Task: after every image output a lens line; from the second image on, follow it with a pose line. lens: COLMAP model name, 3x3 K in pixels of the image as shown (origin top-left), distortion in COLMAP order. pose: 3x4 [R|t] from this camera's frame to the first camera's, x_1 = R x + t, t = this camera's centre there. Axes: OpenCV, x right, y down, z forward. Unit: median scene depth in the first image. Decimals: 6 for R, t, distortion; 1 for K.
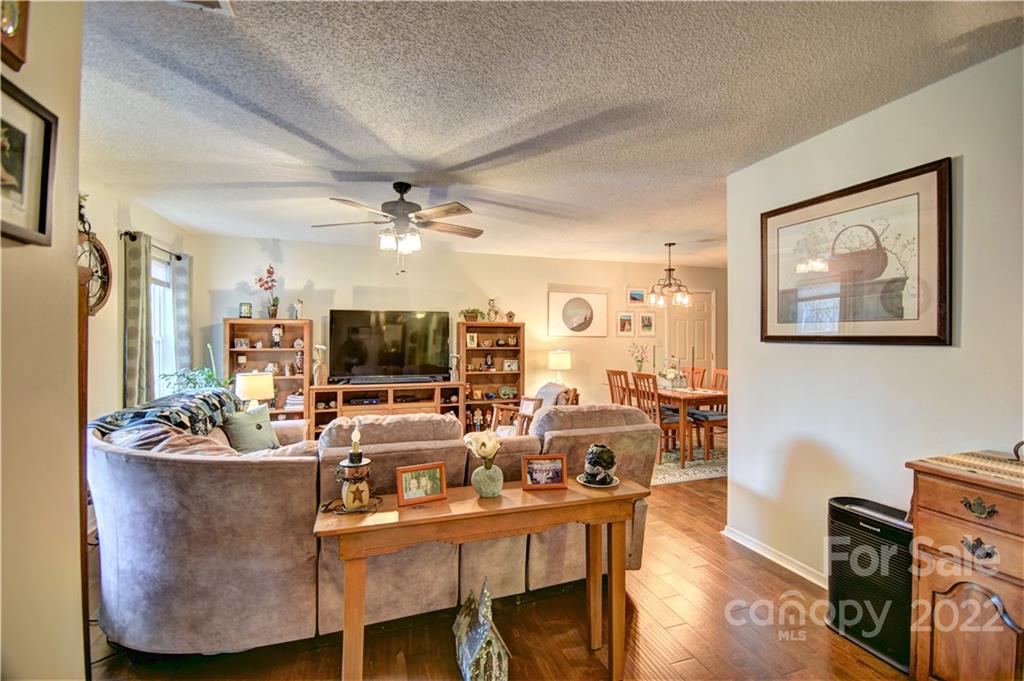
lens RADIAL K [[445.7, 0, 512.8], [0, 445.7, 340.5], [0, 0, 1]] dist [-0.015680, -0.002307]
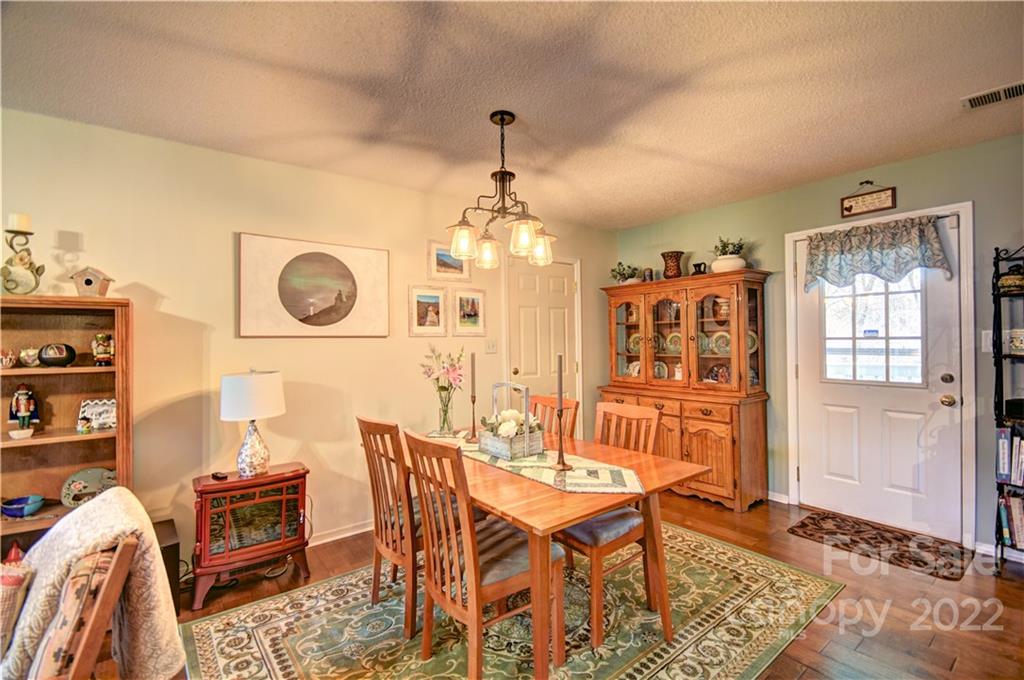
lens RADIAL K [[445.7, 0, 511.3], [0, 445.7, 342.9], [0, 0, 1]] dist [-0.015680, -0.002307]
pose [[0.946974, -0.013312, 0.321034, 0.203646], [0.014418, 0.999895, -0.001068, 0.001492], [-0.320986, 0.005640, 0.947067, 0.546612]]
